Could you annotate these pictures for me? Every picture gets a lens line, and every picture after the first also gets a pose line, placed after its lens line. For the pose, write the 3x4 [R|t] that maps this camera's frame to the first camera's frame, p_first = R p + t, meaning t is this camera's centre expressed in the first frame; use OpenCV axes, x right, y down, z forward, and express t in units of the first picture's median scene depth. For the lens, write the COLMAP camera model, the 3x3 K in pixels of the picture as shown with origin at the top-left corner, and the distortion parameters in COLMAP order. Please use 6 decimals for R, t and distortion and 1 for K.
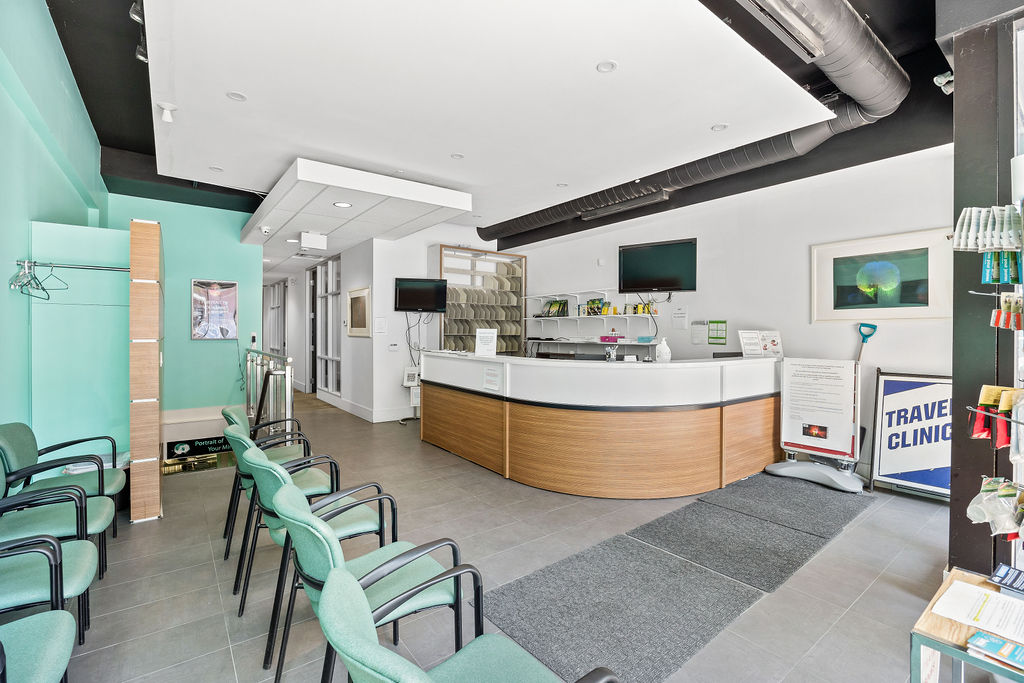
lens RADIAL K [[457.7, 0, 512.0], [0, 457.7, 341.5], [0, 0, 1]] dist [-0.000788, -0.000190]
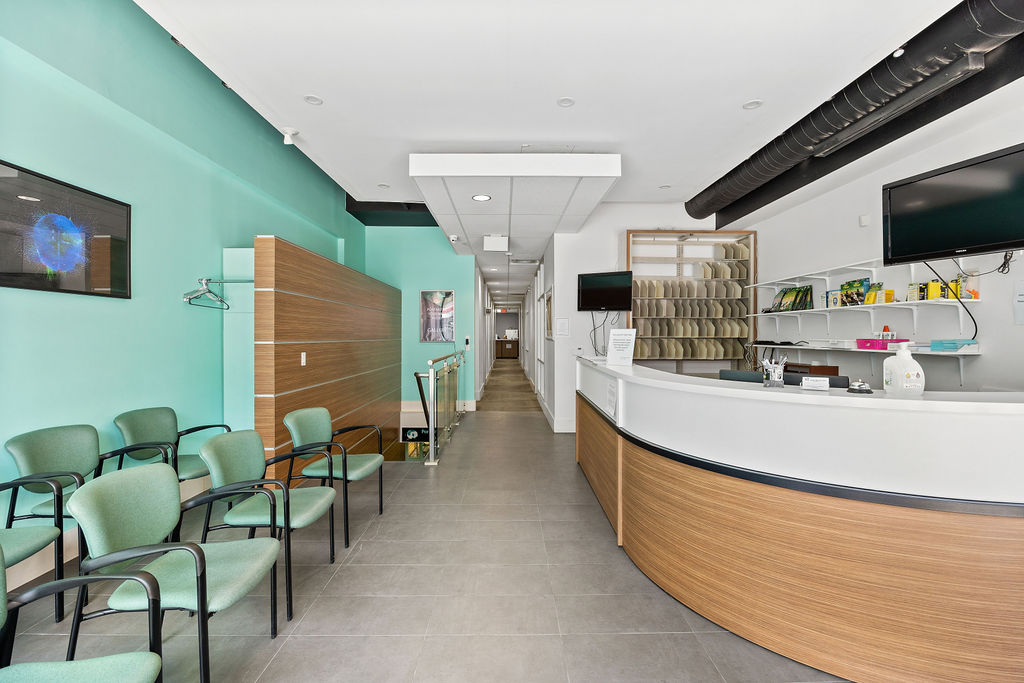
lens RADIAL K [[441.4, 0, 512.5], [0, 441.4, 339.0], [0, 0, 1]] dist [-0.001714, -0.000621]
pose [[0.810054, 0.000797, -0.586354, 0.156267], [-0.007760, 0.999926, -0.009362, -0.002335], [0.586303, 0.012134, 0.810001, 0.232621]]
